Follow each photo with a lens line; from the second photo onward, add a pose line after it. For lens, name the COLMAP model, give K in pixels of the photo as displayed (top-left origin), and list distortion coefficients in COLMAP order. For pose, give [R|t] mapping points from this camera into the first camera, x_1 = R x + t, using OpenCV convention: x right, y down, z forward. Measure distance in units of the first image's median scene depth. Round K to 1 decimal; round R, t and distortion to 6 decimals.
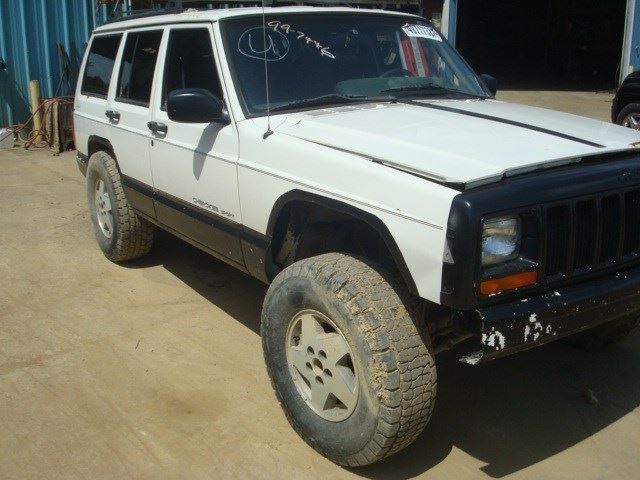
lens RADIAL K [[668.0, 0, 320.0], [0, 668.0, 240.0], [0, 0, 1]] dist [-0.087266, -0.026901]
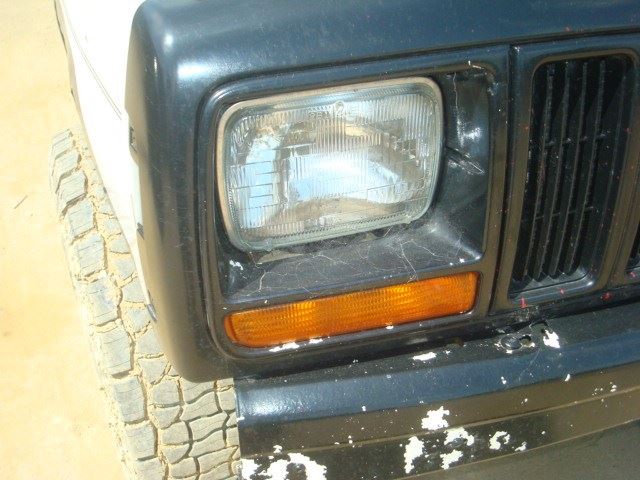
lens RADIAL K [[668.0, 0, 320.0], [0, 668.0, 240.0], [0, 0, 1]] dist [-0.087266, -0.026901]
pose [[0.966904, 0.127508, -0.220995, 0.320655], [-0.056136, 0.951259, 0.303240, -0.054662], [0.248889, -0.280798, 0.926934, 0.703024]]
